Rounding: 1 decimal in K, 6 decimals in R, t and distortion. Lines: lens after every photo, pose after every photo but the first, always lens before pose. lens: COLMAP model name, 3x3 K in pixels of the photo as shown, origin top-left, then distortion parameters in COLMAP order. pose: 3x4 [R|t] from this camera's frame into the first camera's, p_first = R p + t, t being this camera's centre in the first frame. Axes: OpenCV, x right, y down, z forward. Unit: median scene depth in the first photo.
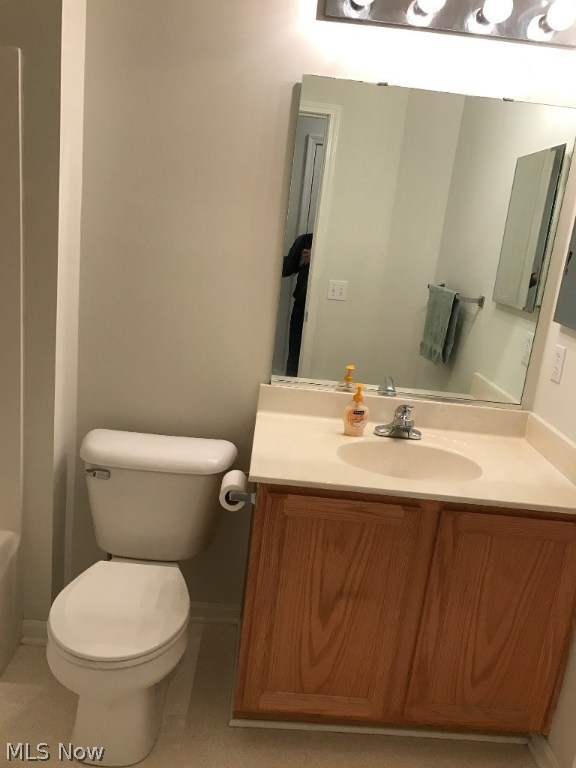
lens RADIAL K [[628.5, 0, 288.0], [0, 628.5, 377.7], [0, 0, 1]] dist [0.057648, -0.089109]
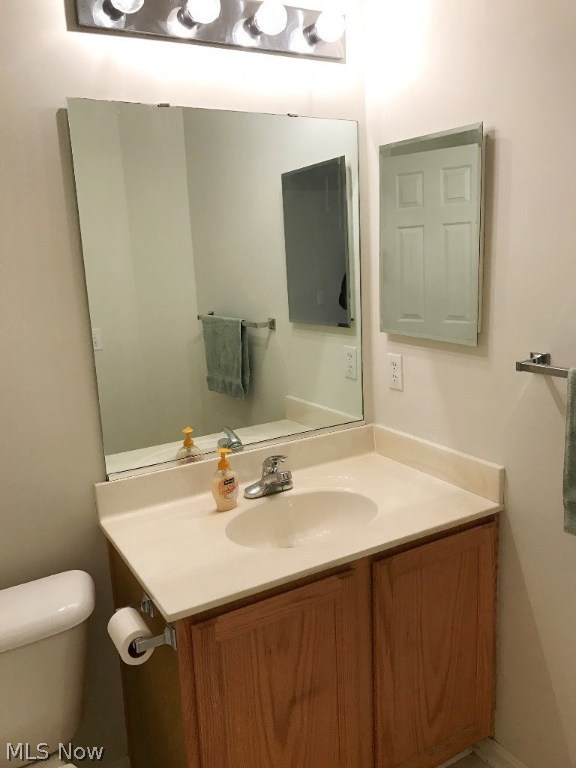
lens RADIAL K [[628.5, 0, 288.0], [0, 628.5, 377.7], [0, 0, 1]] dist [0.057648, -0.089109]
pose [[0.859725, -0.240681, 0.450494, -0.170463], [0.254463, 0.966592, 0.030793, -0.086689], [-0.442856, 0.088161, 0.892248, 0.185367]]
